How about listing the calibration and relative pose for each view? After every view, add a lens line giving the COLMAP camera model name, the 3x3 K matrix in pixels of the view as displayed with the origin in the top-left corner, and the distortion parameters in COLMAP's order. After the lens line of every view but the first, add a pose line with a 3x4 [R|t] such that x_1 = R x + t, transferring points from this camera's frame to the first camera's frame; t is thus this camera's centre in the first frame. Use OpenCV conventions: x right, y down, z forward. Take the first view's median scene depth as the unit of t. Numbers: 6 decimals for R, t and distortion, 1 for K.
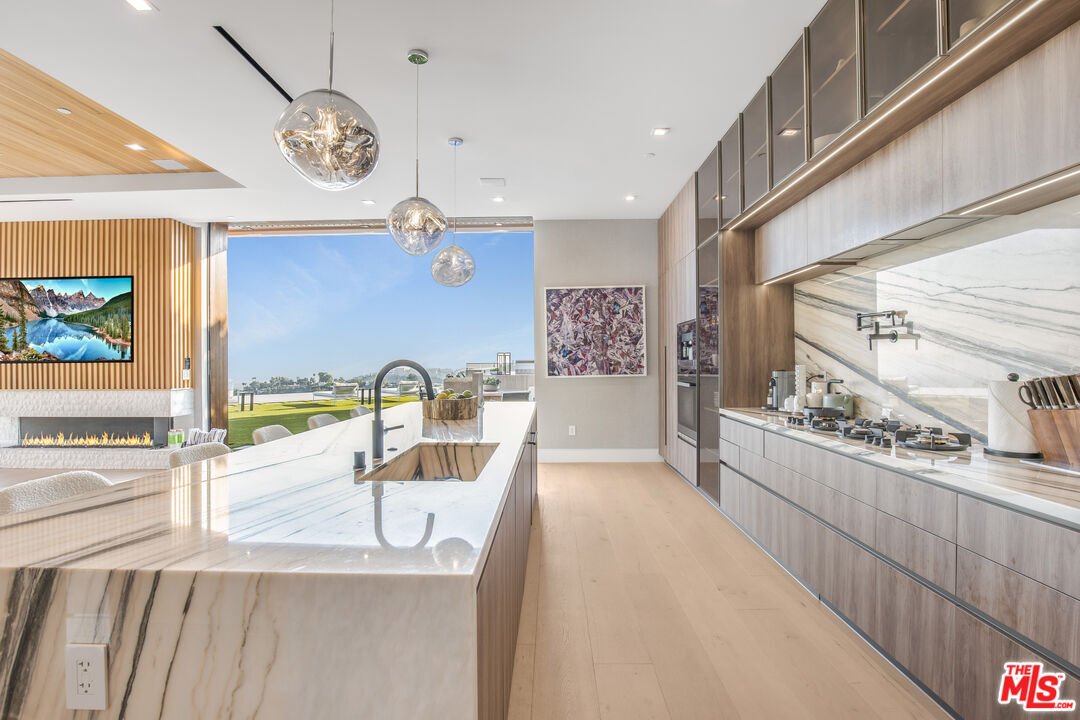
lens RADIAL K [[526.8, 0, 540.0], [0, 526.8, 360.0], [0, 0, 1]] dist [-0.019212, 0.000304]
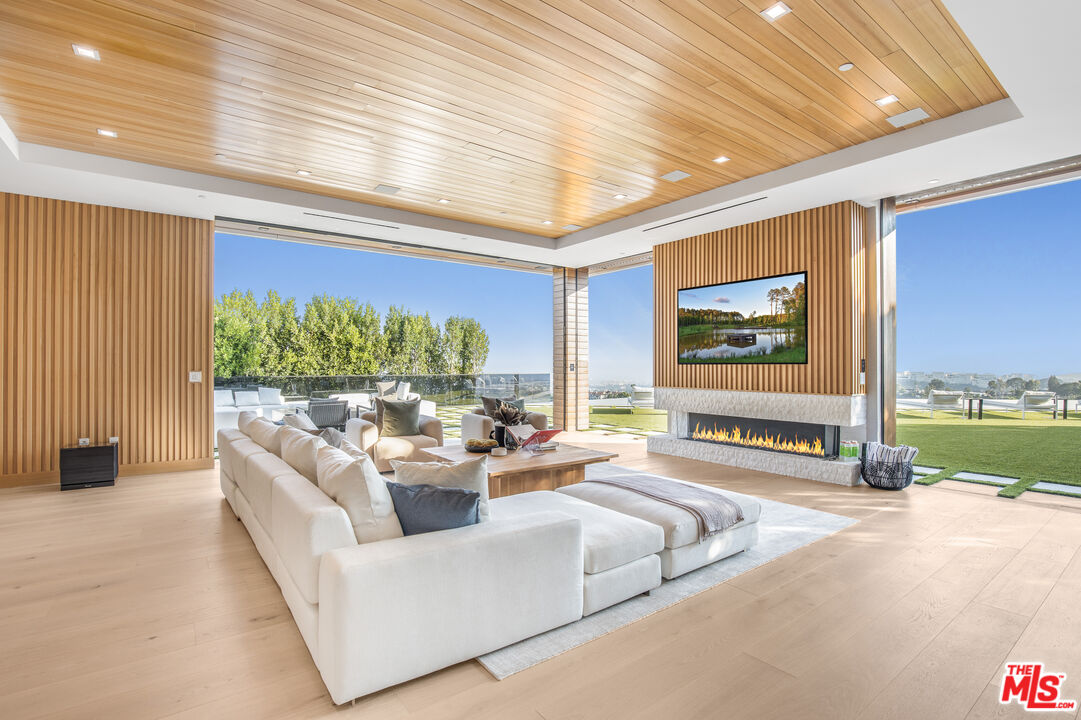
lens RADIAL K [[527.3, 0, 540.5], [0, 527.3, 360.0], [0, 0, 1]] dist [-0.019212, 0.000304]
pose [[0.618471, -0.001343, -0.785807, -0.333508], [-0.000191, 0.999998, -0.001859, -0.000740], [0.785808, 0.001300, 0.618469, 0.045377]]
